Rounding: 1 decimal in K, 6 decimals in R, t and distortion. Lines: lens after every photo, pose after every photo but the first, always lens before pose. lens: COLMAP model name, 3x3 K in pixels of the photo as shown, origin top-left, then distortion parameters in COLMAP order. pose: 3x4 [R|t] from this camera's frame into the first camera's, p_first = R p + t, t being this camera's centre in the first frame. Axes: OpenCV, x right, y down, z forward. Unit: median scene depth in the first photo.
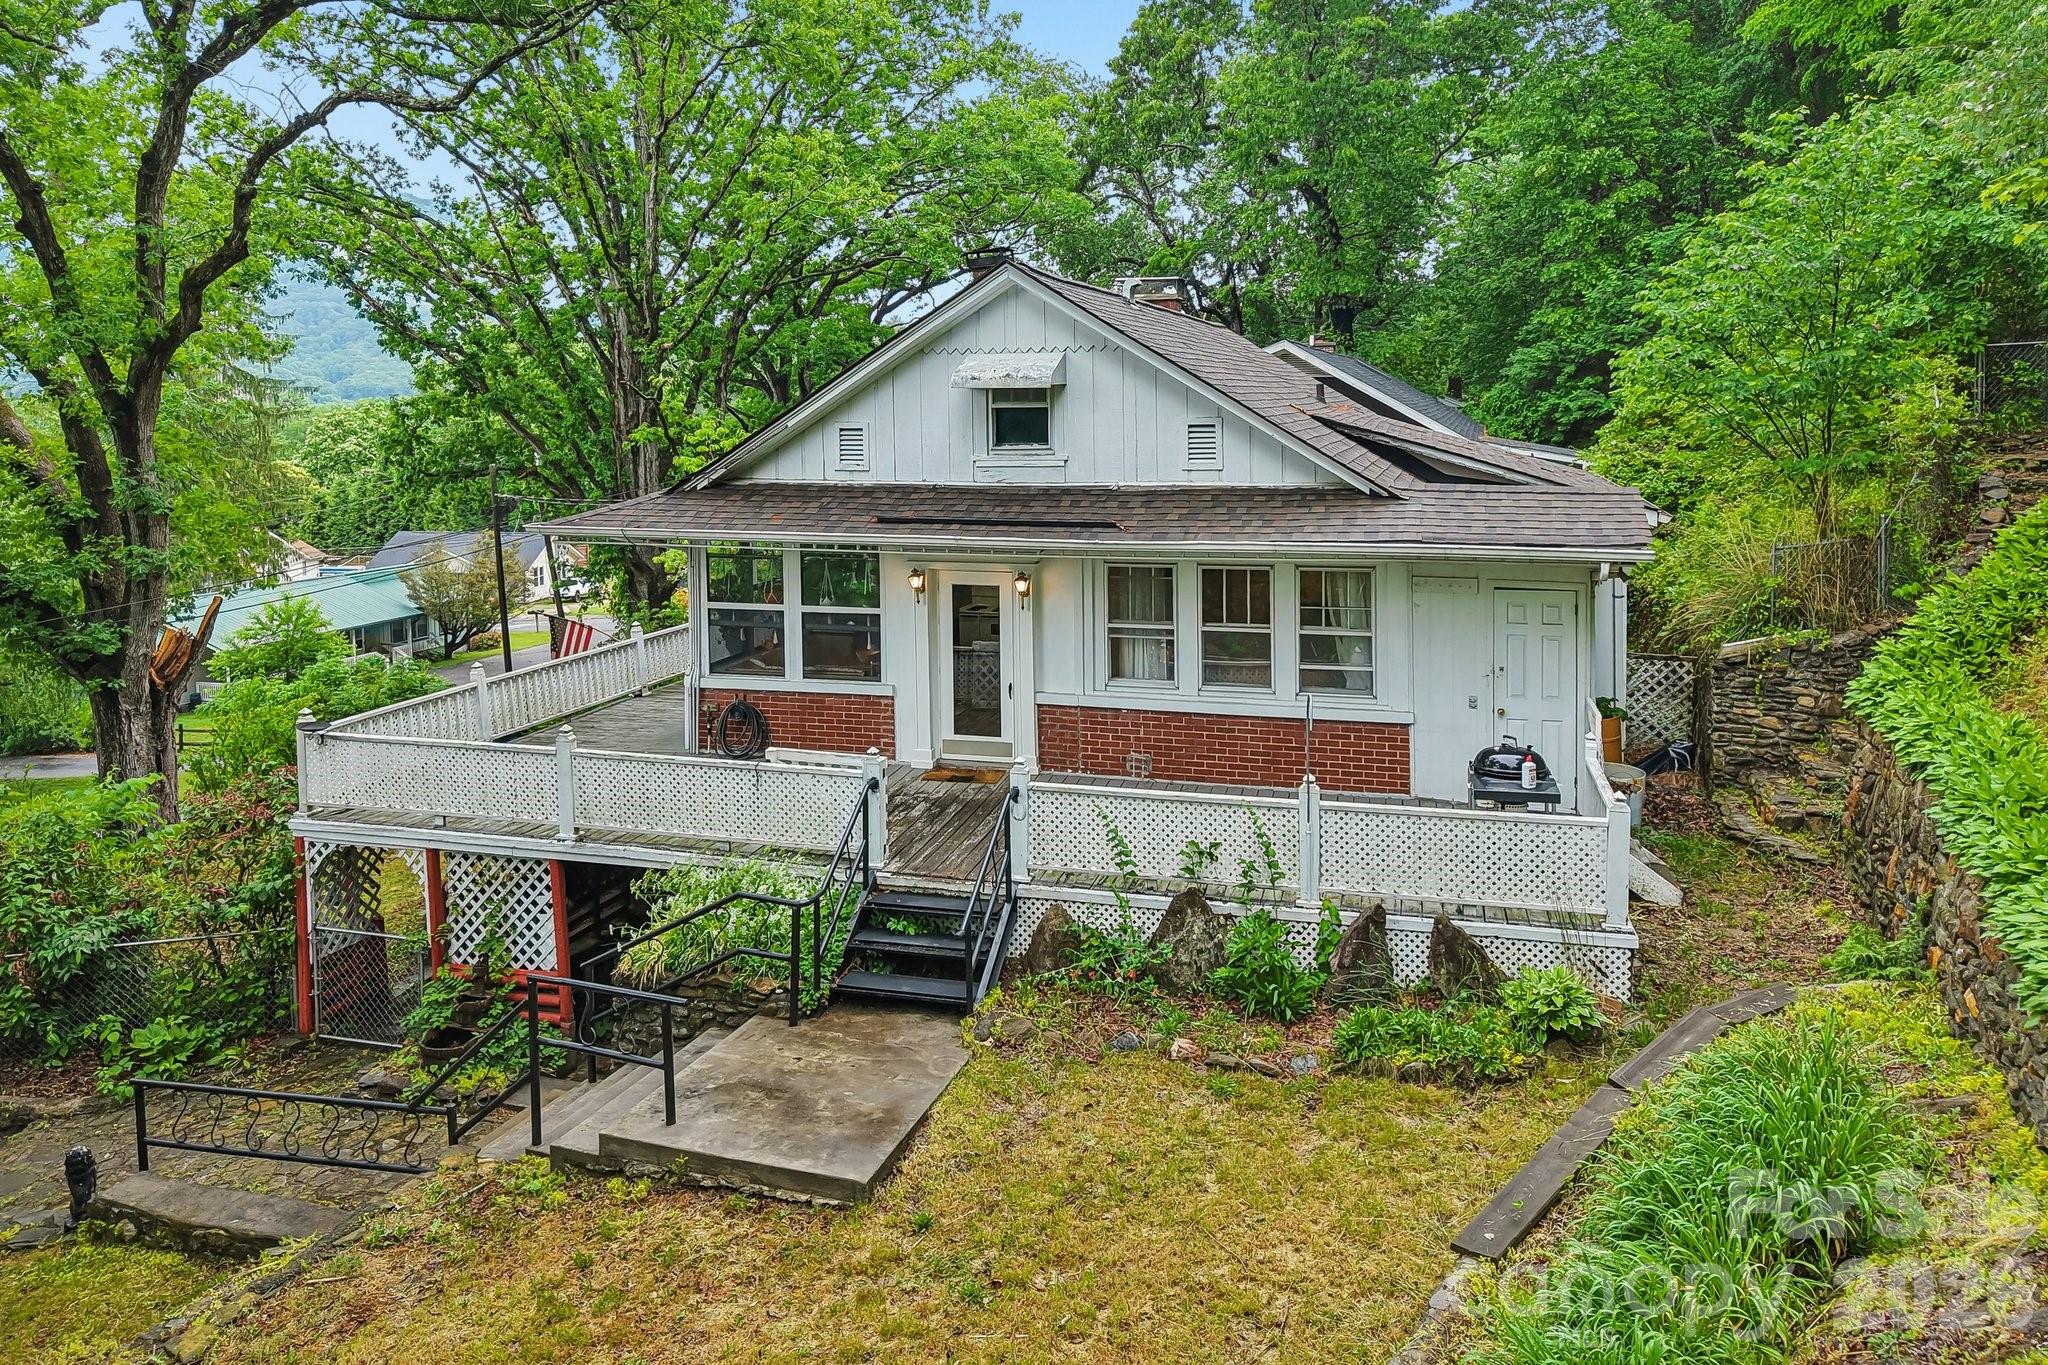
lens RADIAL K [[1343.0, 0, 1023.4], [0, 1343.0, 498.1], [0, 0, 1]] dist [0.011472, -0.001933]
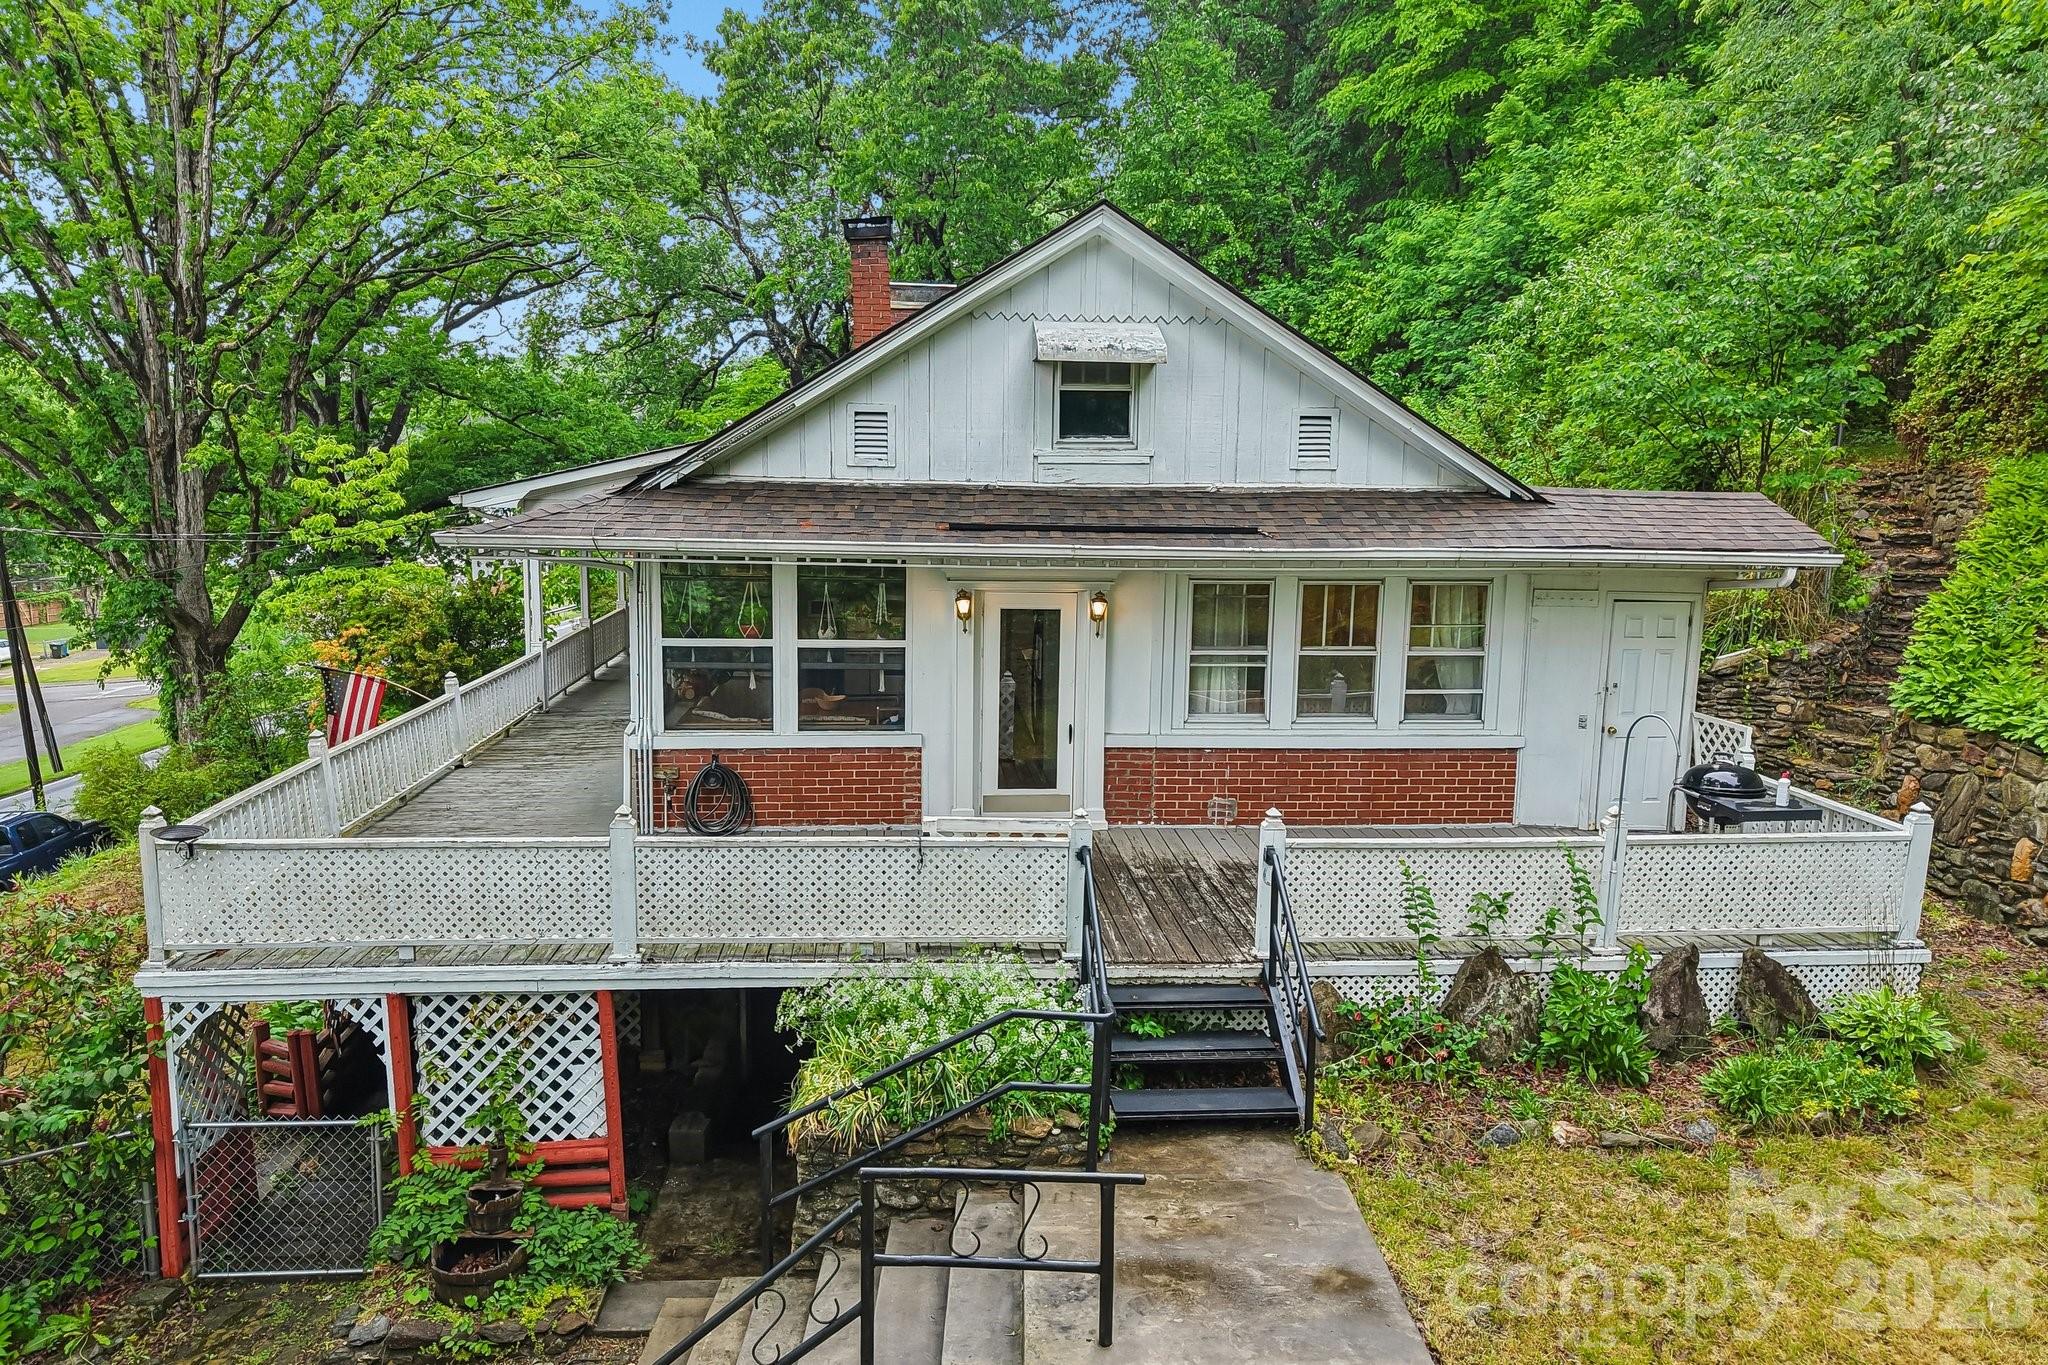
lens RADIAL K [[1328.4, 0, 1024.0], [0, 1328.4, 682.5], [0, 0, 1]] dist [0.007479, 0.001411]
pose [[0.943076, -0.032357, 0.331001, -0.331537], [-0.001184, 0.994923, 0.100631, 0.029531], [-0.332576, -0.095295, 0.938249, 0.247099]]
